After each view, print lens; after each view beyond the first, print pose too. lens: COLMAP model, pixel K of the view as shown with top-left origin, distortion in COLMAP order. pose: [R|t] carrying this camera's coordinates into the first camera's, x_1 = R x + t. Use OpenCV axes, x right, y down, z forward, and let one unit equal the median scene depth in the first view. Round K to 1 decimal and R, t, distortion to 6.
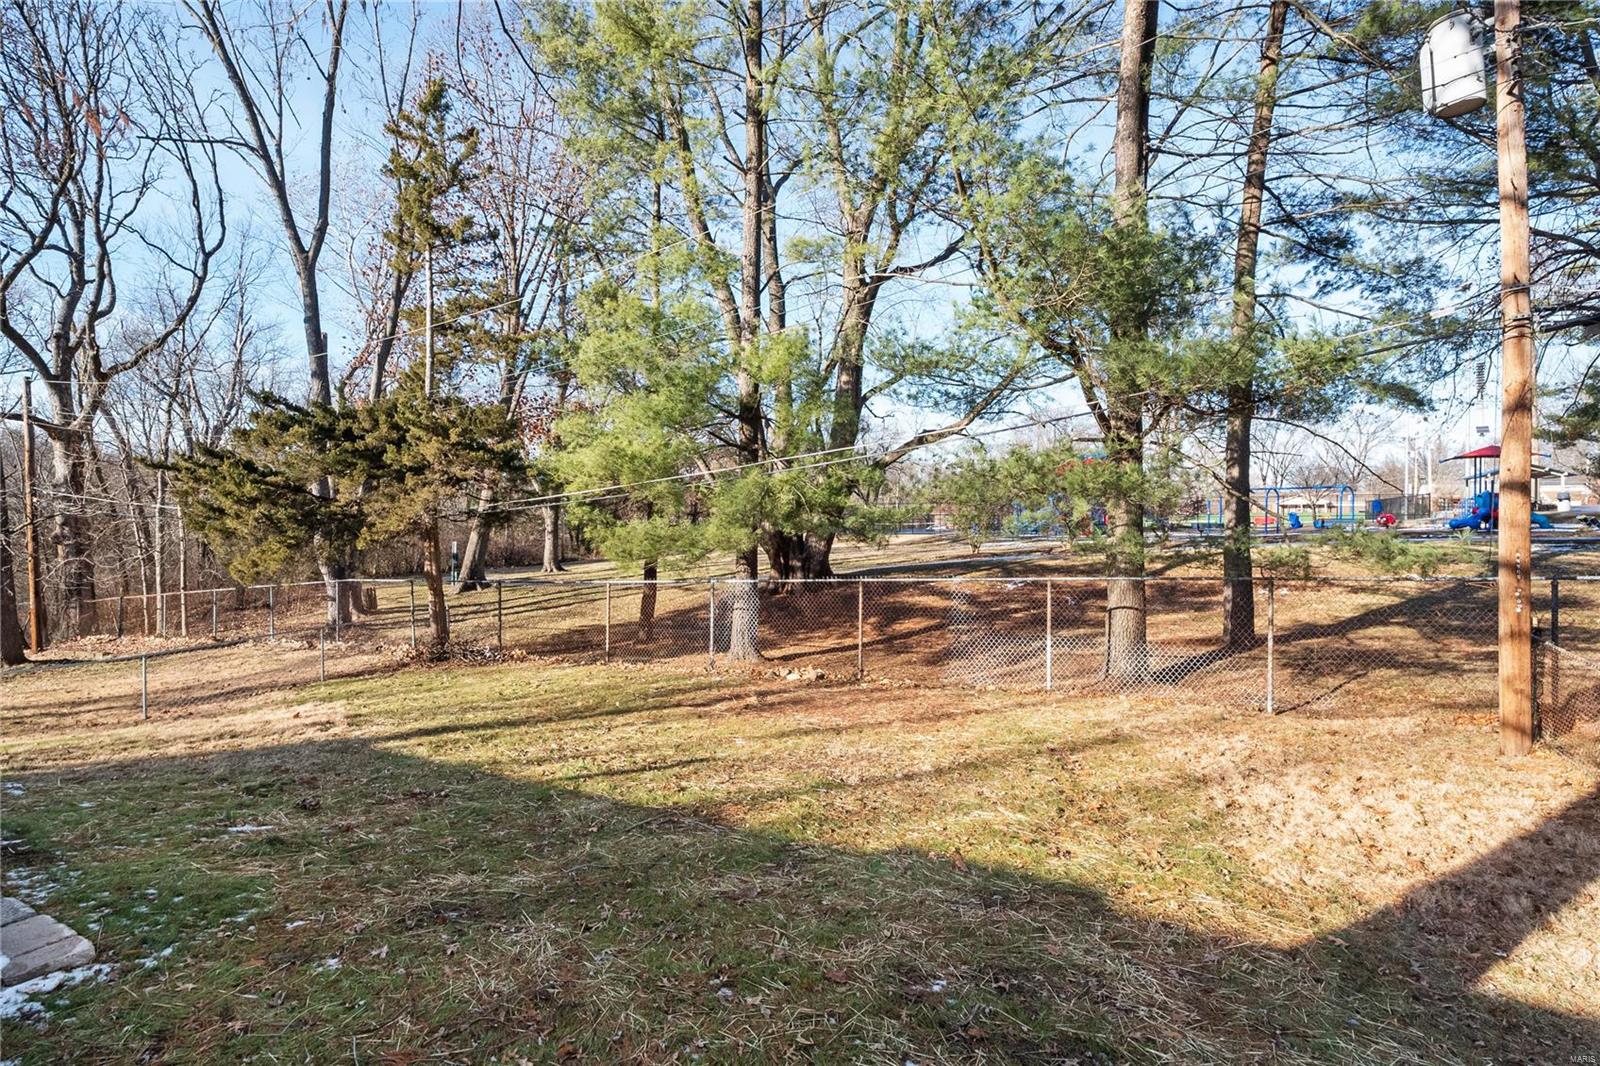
lens RADIAL K [[815.0, 0, 798.6], [0, 815.0, 534.5], [0, 0, 1]] dist [-0.001326, -0.000588]
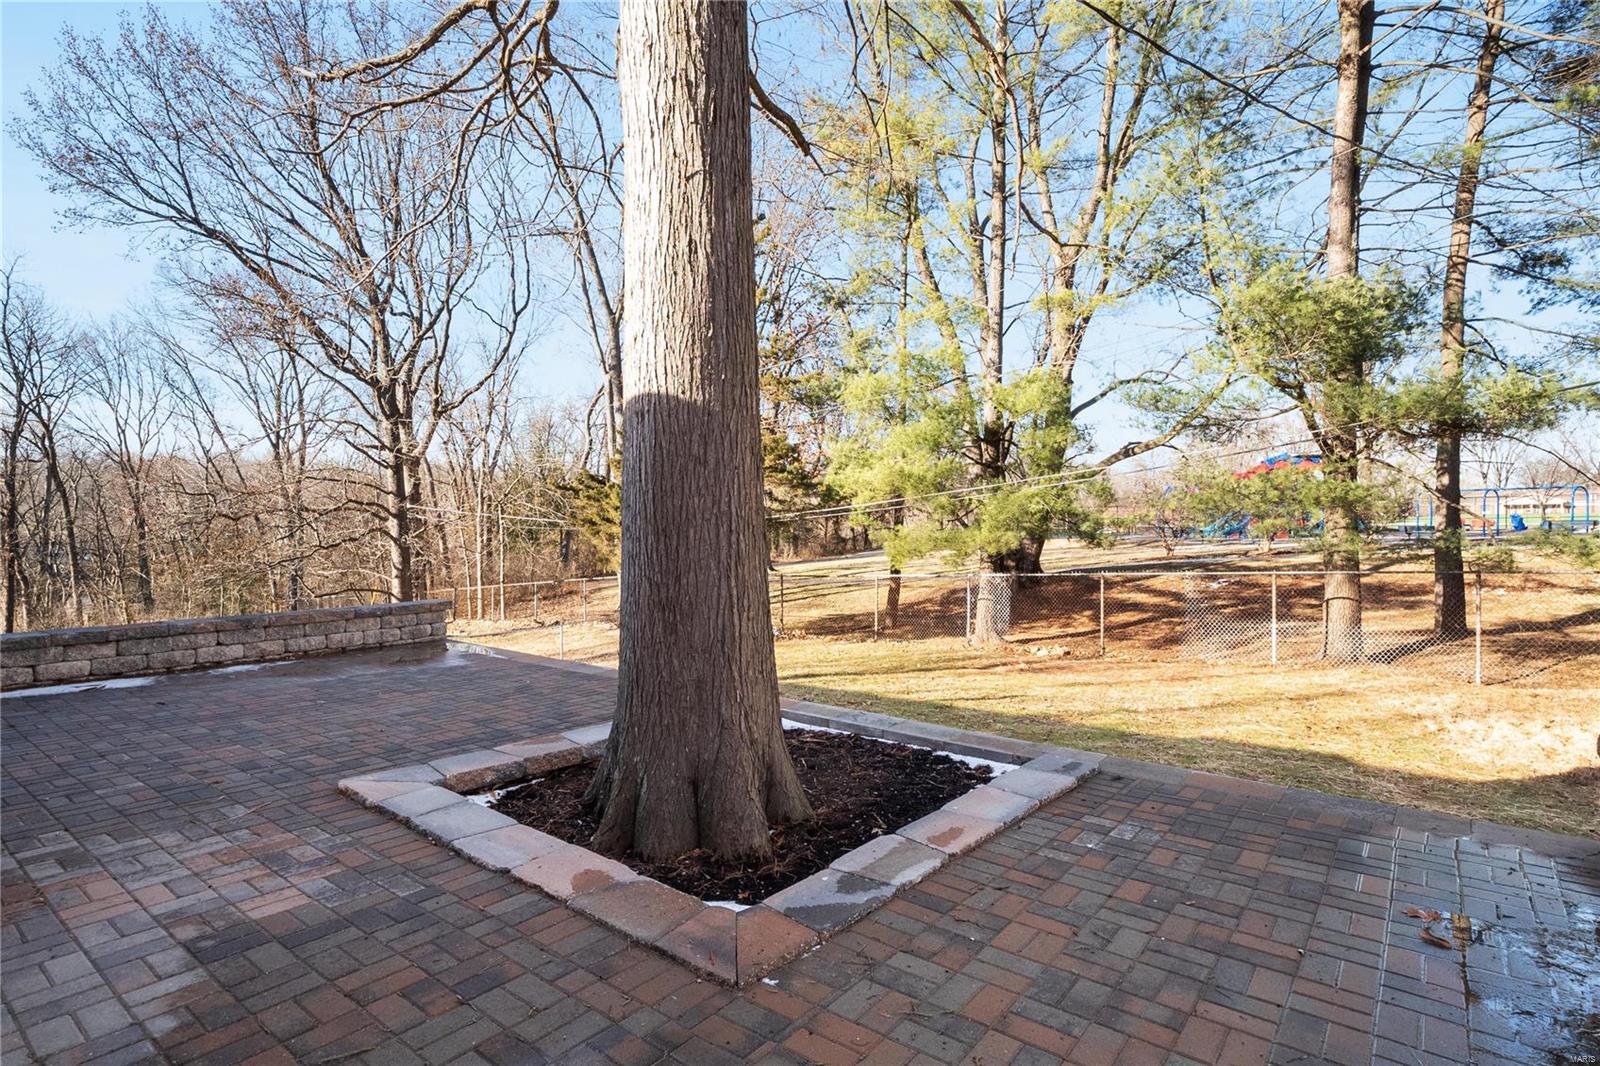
lens RADIAL K [[815.0, 0, 803.0], [0, 815.0, 533.5], [0, 0, 1]] dist [-0.001326, -0.000588]
pose [[0.984050, -0.003324, -0.177863, -0.128372], [0.002028, 0.999970, -0.007471, 0.002747], [0.177883, 0.006991, 0.984027, -0.246738]]
